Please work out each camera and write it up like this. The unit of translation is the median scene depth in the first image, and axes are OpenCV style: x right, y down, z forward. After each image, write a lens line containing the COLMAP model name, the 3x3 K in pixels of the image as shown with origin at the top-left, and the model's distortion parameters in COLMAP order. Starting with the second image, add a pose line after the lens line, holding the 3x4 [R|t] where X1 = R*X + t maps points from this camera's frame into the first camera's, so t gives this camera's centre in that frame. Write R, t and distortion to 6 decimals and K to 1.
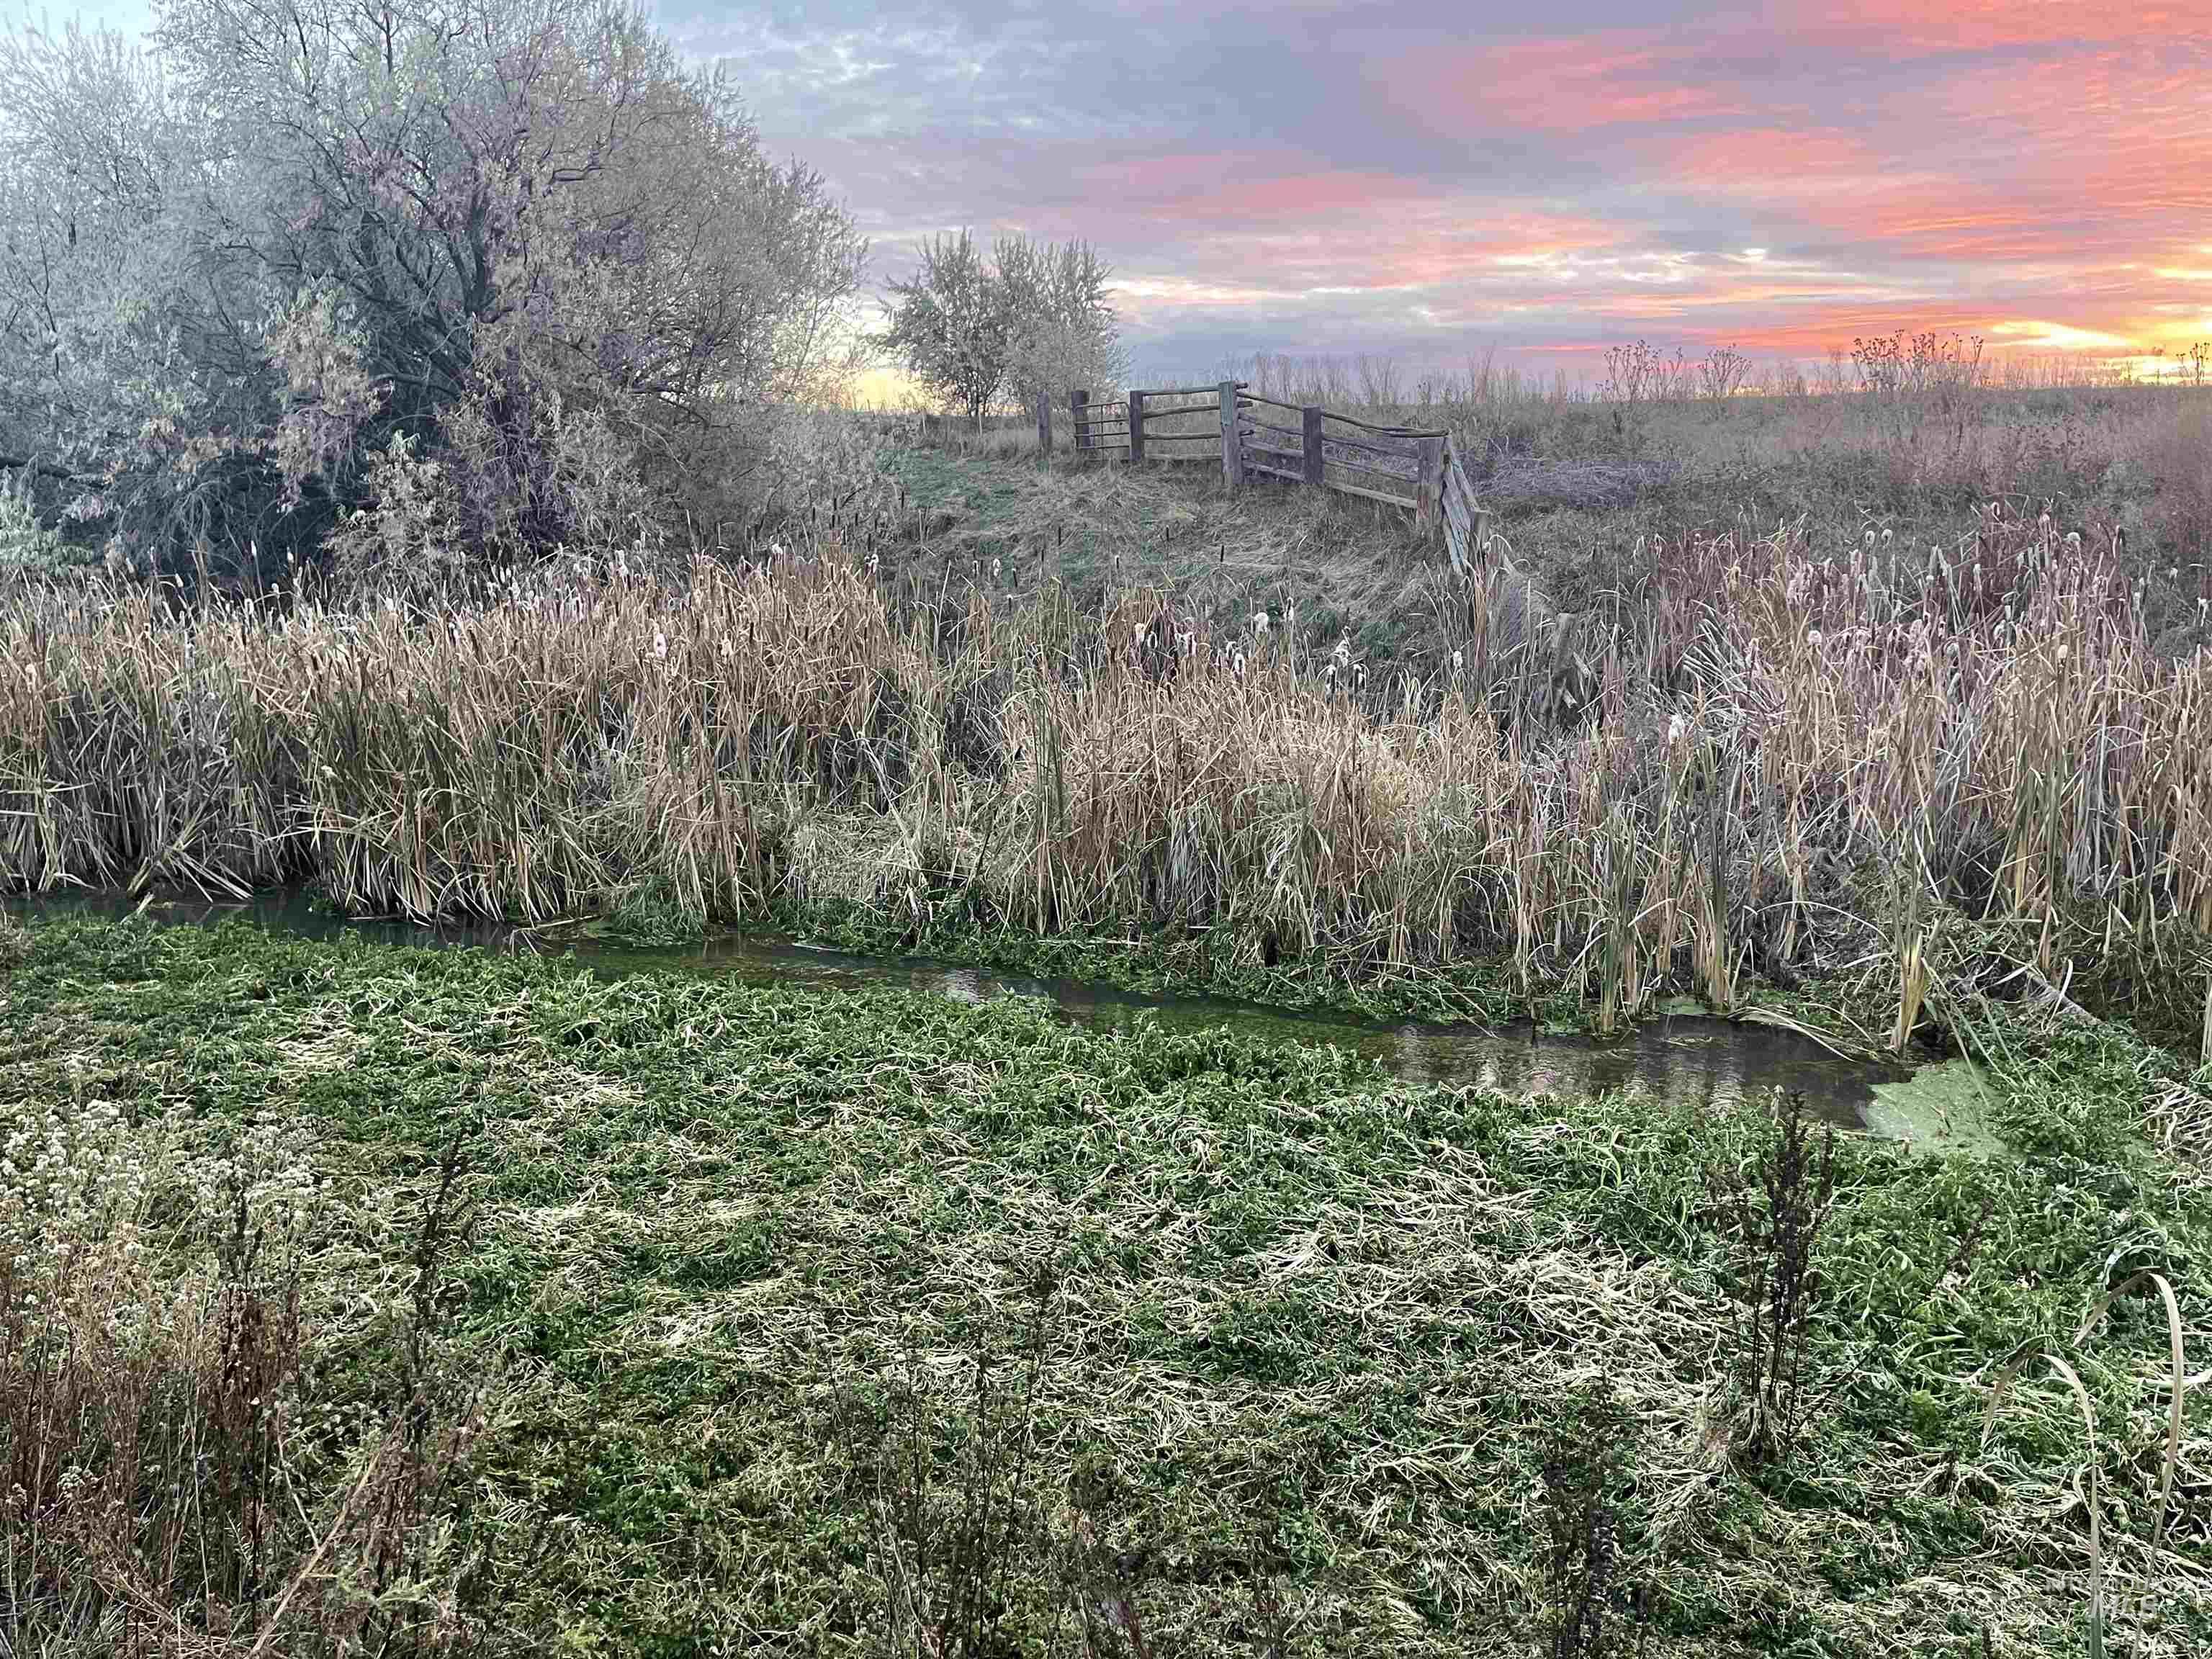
lens RADIAL K [[1675.0, 0, 1123.8], [0, 1675.0, 814.7], [0, 0, 1]] dist [0.023652, -0.024643]
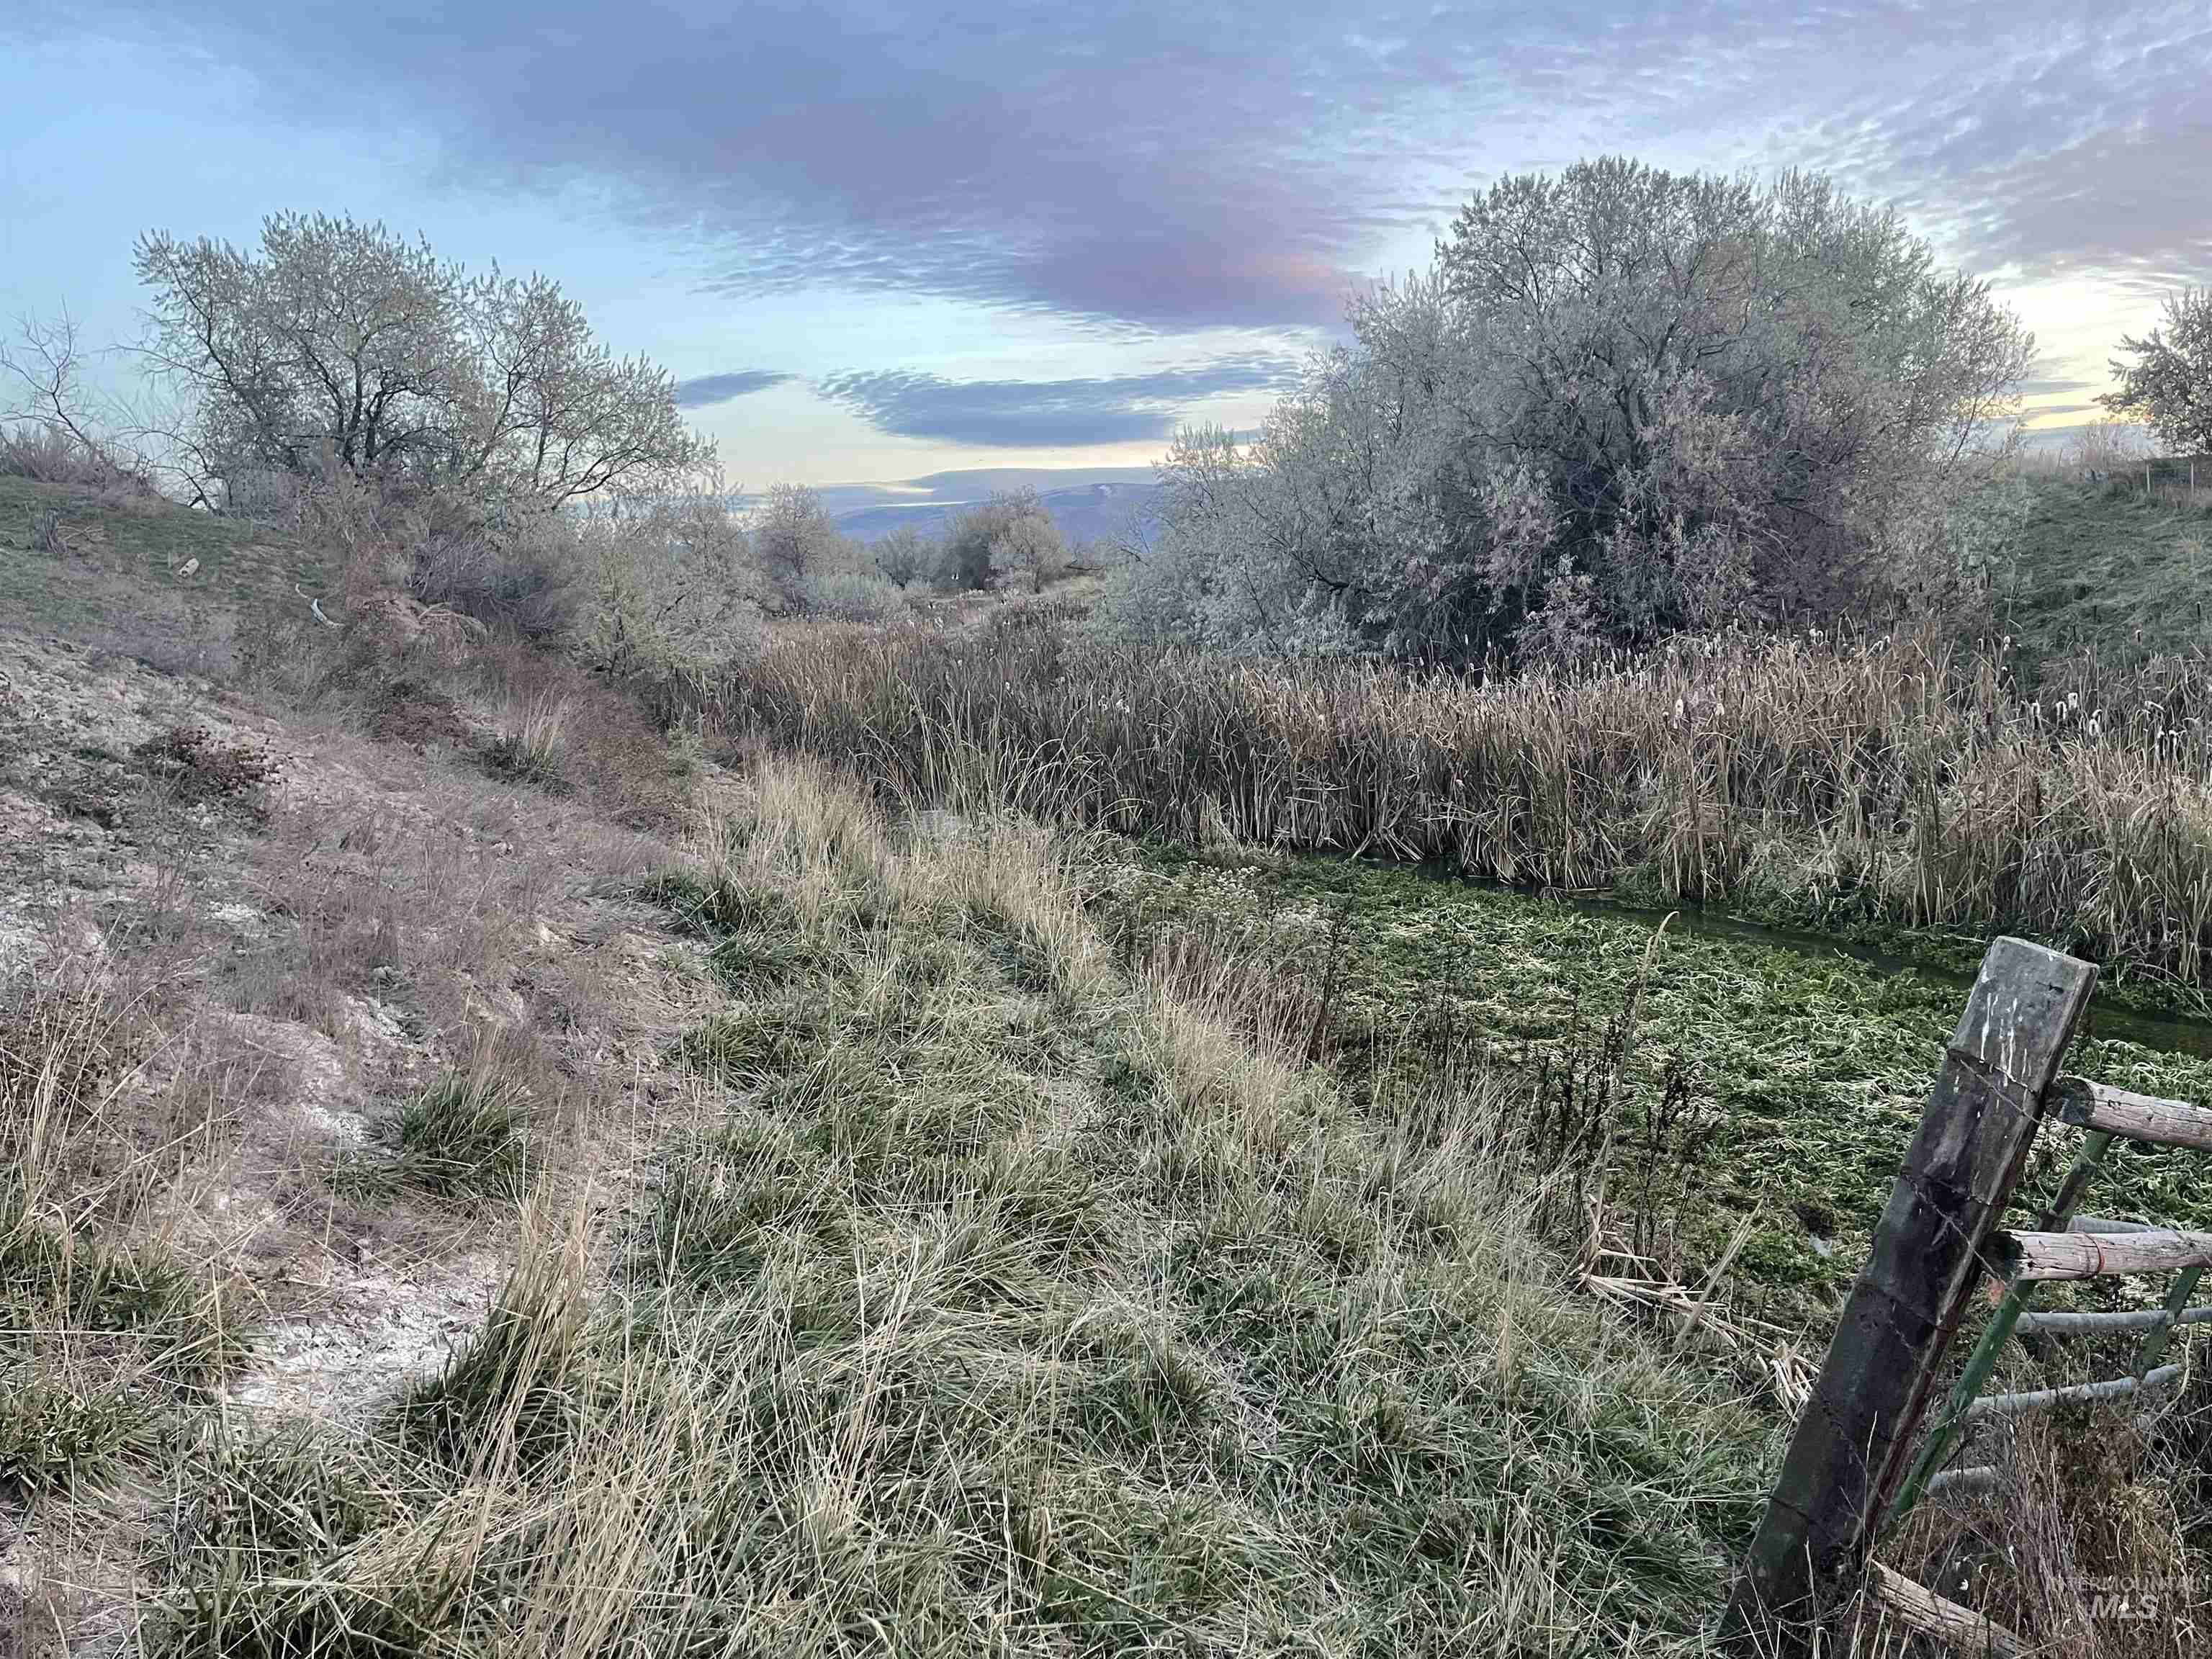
lens RADIAL K [[1675.0, 0, 1108.7], [0, 1675.0, 832.4], [0, 0, 1]] dist [0.023652, -0.024643]
pose [[0.725885, 0.064158, -0.684818, 0.284423], [-0.077120, 0.996954, 0.011656, 0.020854], [0.683479, 0.044353, 0.728621, -0.298734]]
